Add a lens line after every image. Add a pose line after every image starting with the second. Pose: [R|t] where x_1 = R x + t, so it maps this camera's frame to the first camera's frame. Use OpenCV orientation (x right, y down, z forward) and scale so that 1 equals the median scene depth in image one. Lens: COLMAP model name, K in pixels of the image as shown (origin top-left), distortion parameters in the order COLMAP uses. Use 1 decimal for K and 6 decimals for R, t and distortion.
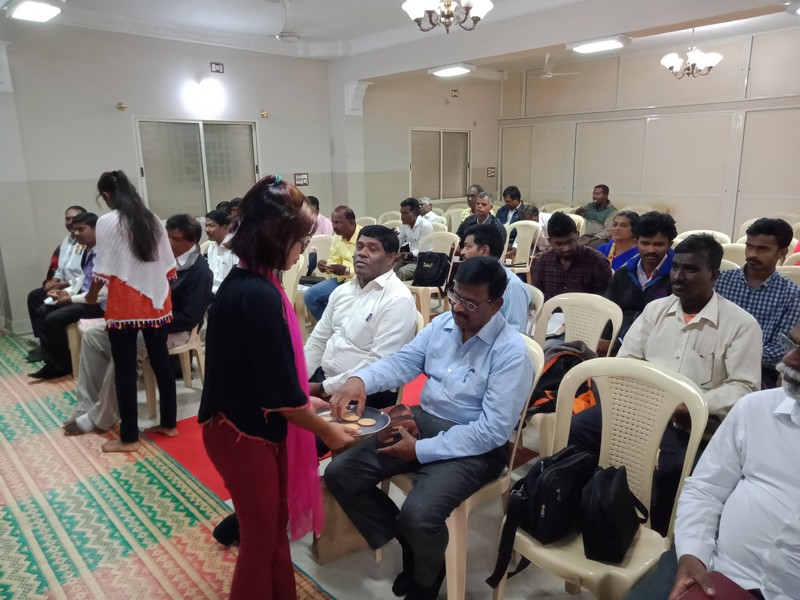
lens RADIAL K [[594.9, 0, 401.0], [0, 594.9, 303.7], [0, 0, 1]] dist [0.006820, 0.000533]
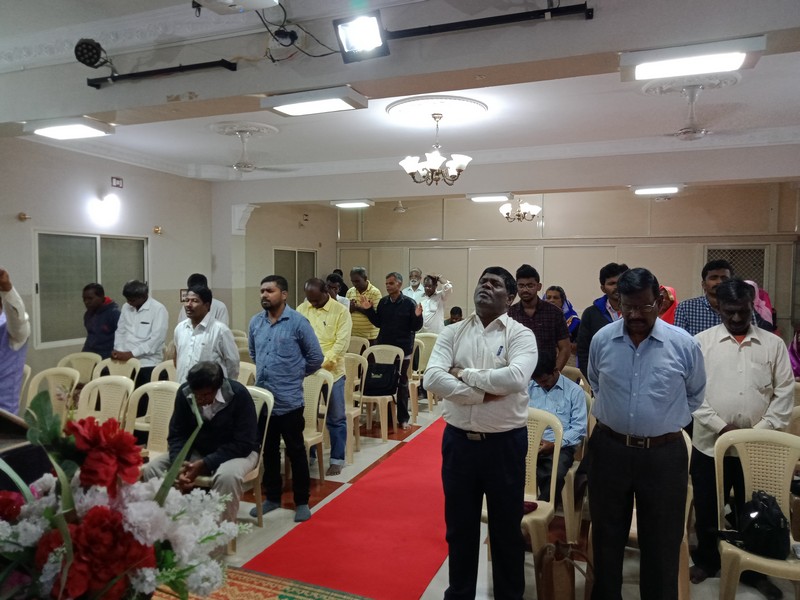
lens RADIAL K [[590.7, 0, 397.8], [0, 590.7, 300.3], [0, 0, 1]] dist [0.008058, 0.000185]
pose [[0.904597, 0.002627, 0.426260, -0.390678], [0.076139, 0.982905, -0.167635, -0.017736], [-0.419414, 0.184097, 0.888932, -0.007535]]
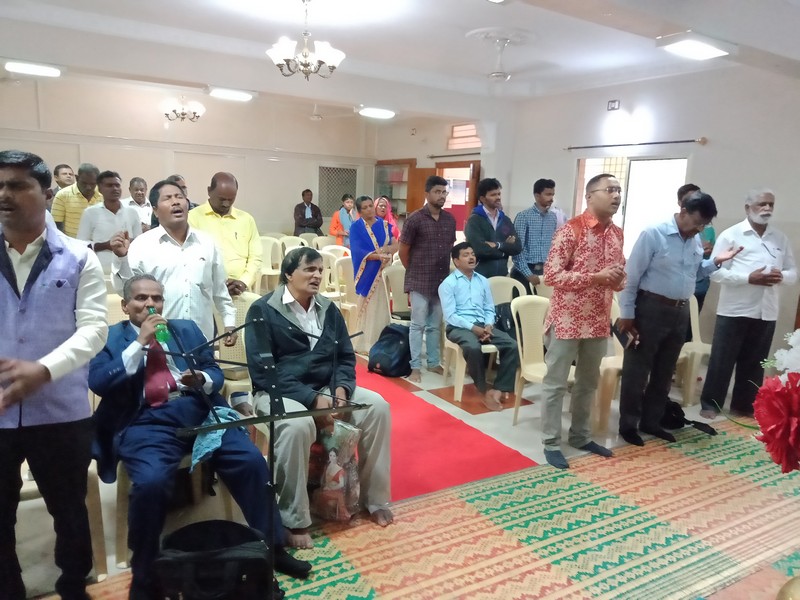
lens RADIAL K [[590.7, 0, 397.8], [0, 590.7, 300.3], [0, 0, 1]] dist [0.008058, 0.000185]
pose [[0.206850, -0.129859, 0.969716, -0.798033], [0.182383, 0.978897, 0.092184, -0.096205], [-0.961223, 0.157791, 0.226168, 0.494492]]
